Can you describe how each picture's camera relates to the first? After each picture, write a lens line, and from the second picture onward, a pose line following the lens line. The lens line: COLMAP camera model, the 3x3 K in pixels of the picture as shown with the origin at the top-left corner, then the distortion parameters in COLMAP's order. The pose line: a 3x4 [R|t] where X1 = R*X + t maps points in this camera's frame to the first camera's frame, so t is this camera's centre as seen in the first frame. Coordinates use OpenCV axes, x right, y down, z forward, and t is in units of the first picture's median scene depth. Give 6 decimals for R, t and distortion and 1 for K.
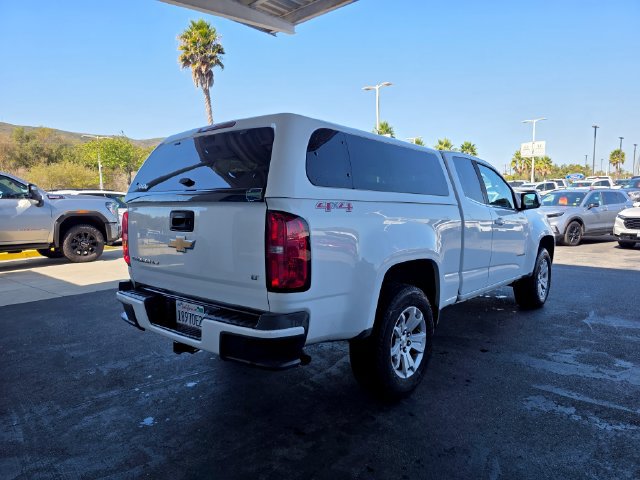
lens RADIAL K [[428.3, 0, 320.2], [0, 428.3, 243.0], [0, 0, 1]] dist [0.058926, -0.051388]
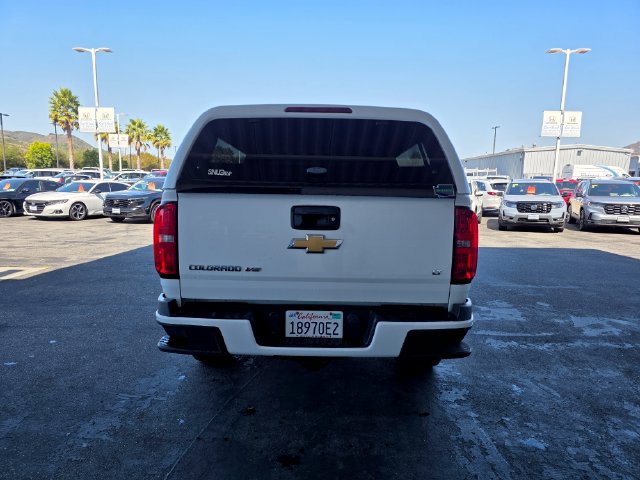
lens RADIAL K [[428.3, 0, 322.4], [0, 428.3, 242.9], [0, 0, 1]] dist [0.058926, -0.051388]
pose [[0.764855, -0.058341, 0.641555, -0.818346], [0.035863, 0.998202, 0.048018, -0.038526], [-0.643203, -0.013719, 0.765573, 0.318708]]
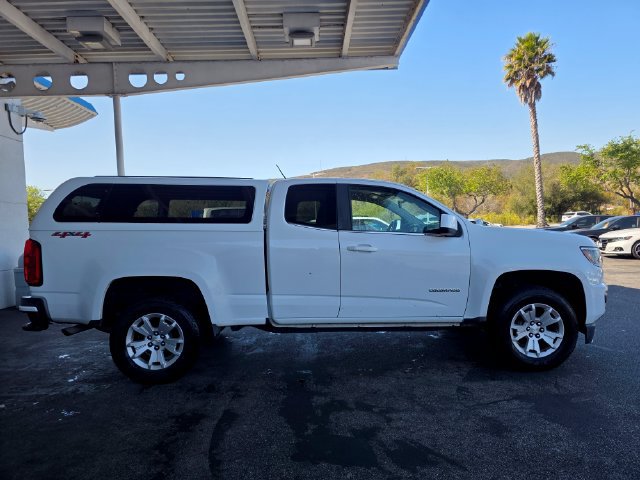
lens RADIAL K [[428.3, 0, 326.7], [0, 428.3, 241.8], [0, 0, 1]] dist [0.058926, -0.051388]
pose [[0.697462, 0.014233, -0.716480, 1.554431], [-0.049678, 0.998358, -0.028526, -0.052962], [0.714897, 0.055489, 0.697024, 0.493605]]
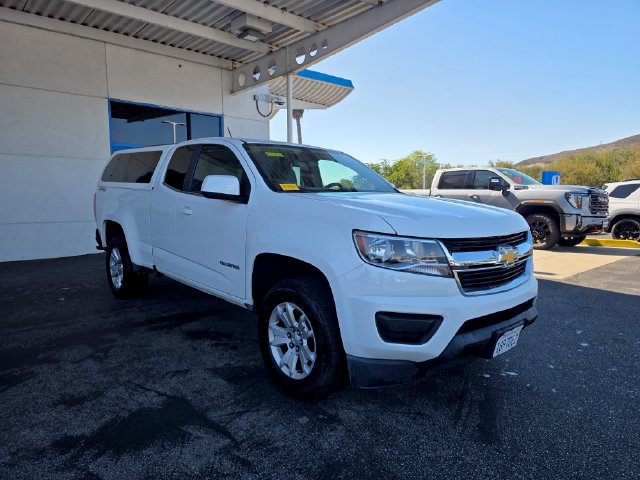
lens RADIAL K [[428.3, 0, 324.8], [0, 428.3, 250.1], [0, 0, 1]] dist [0.058926, -0.051388]
pose [[-0.108286, 0.133854, -0.985067, 1.964381], [-0.100675, 0.984323, 0.144819, -0.195671], [0.989009, 0.114854, -0.093113, 2.122075]]
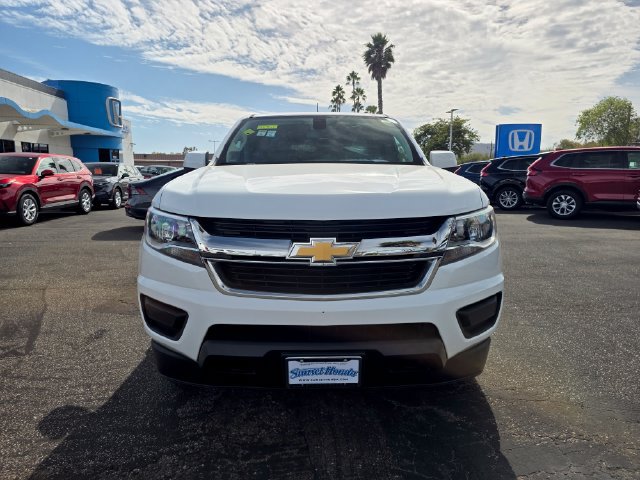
lens RADIAL K [[428.3, 0, 321.4], [0, 428.3, 243.8], [0, 0, 1]] dist [0.058926, -0.051388]
pose [[-0.741977, 0.118032, -0.659954, 1.417871], [-0.050352, 0.971789, 0.230414, -0.243333], [0.668532, 0.204192, -0.715102, 2.886552]]
